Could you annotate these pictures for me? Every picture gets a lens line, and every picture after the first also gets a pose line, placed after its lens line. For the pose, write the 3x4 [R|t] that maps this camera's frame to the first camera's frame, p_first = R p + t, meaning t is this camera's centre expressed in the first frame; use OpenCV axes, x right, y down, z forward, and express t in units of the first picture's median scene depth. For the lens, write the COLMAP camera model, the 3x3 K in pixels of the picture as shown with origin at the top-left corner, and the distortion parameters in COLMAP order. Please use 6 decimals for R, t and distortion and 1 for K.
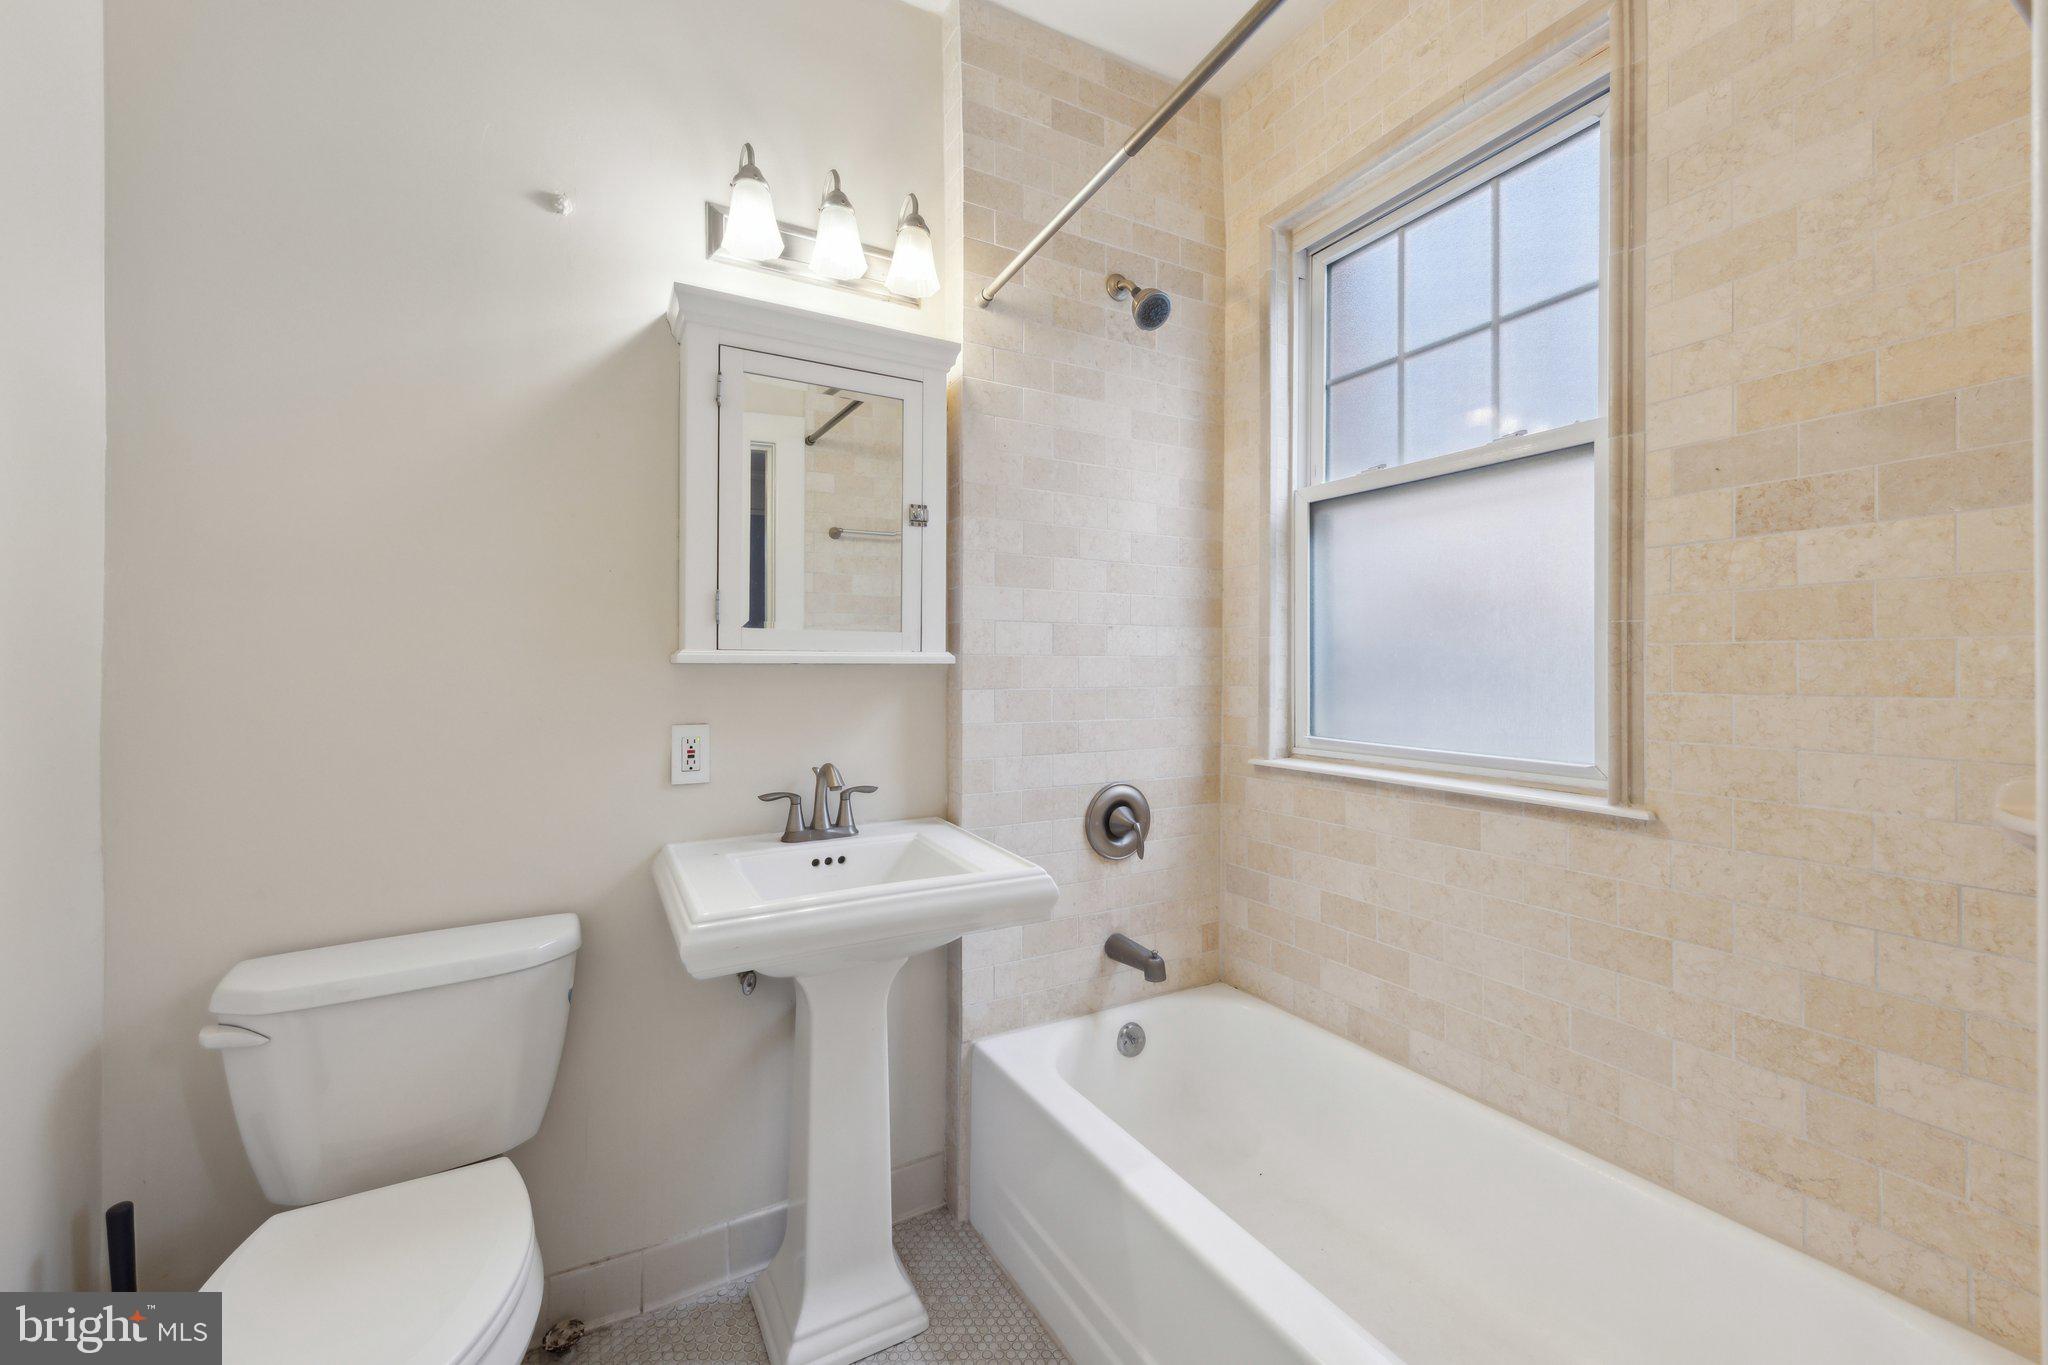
lens RADIAL K [[809.9, 0, 1033.0], [0, 809.9, 668.0], [0, 0, 1]] dist [0.016234, -0.005765]
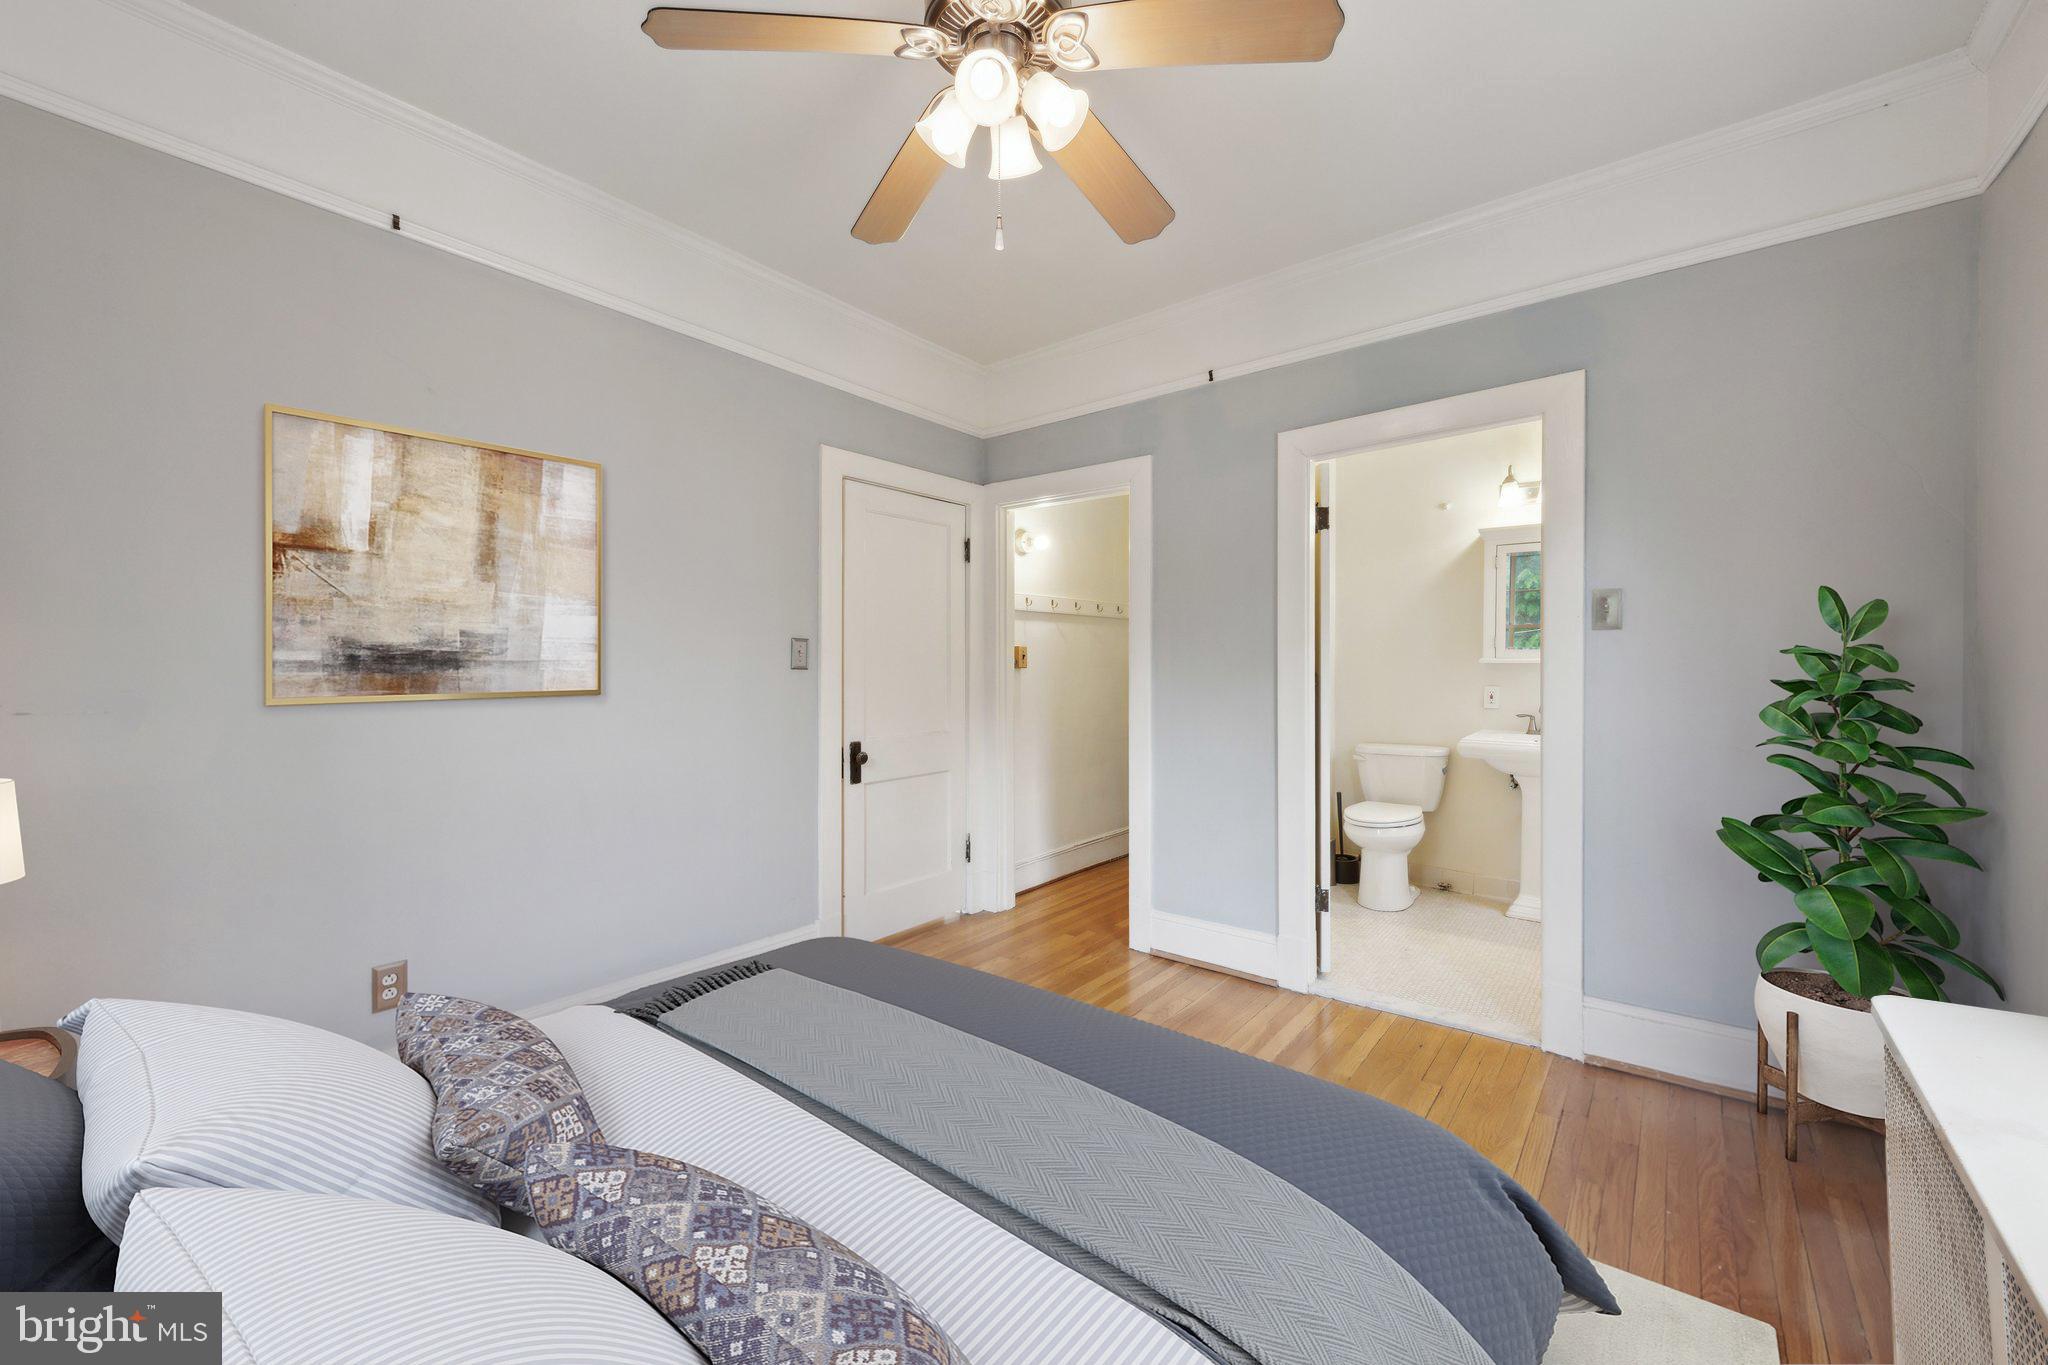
lens RADIAL K [[809.9, 0, 1033.0], [0, 809.9, 668.0], [0, 0, 1]] dist [0.016234, -0.005765]
pose [[0.367755, 0.004941, -0.929910, 1.292729], [-0.007293, 0.999970, 0.002429, 0.013350], [0.929894, 0.005889, 0.367780, -1.185484]]
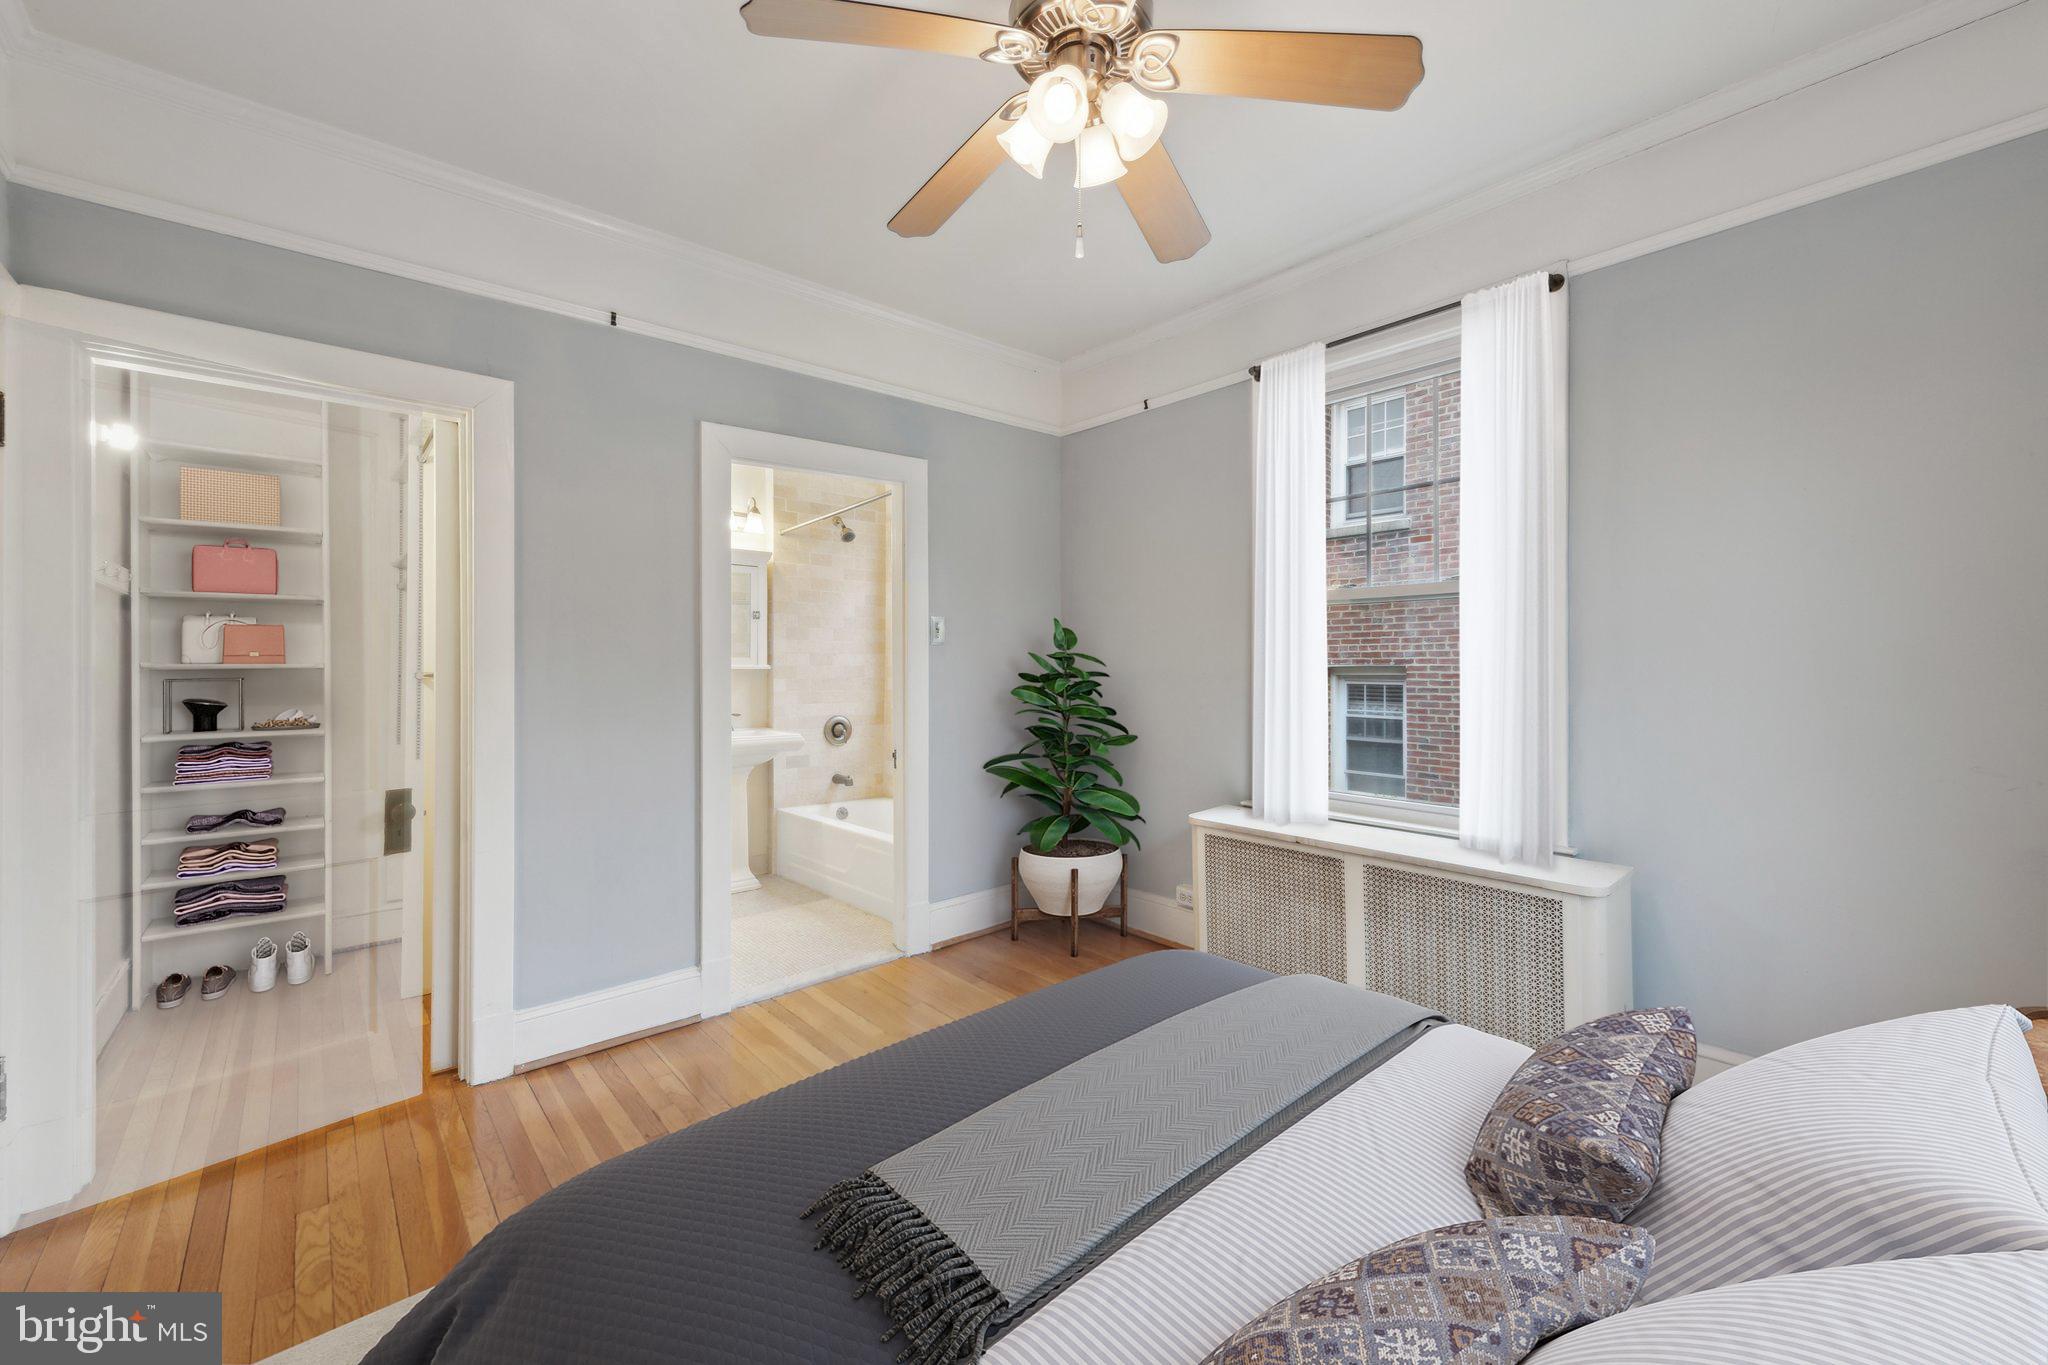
lens RADIAL K [[809.9, 0, 1033.0], [0, 809.9, 668.0], [0, 0, 1]] dist [0.016234, -0.005765]
pose [[0.977984, -0.001899, 0.208670, 0.188371], [0.003402, 0.999971, -0.006844, 0.013074], [-0.208651, 0.007404, 0.977962, -1.765022]]
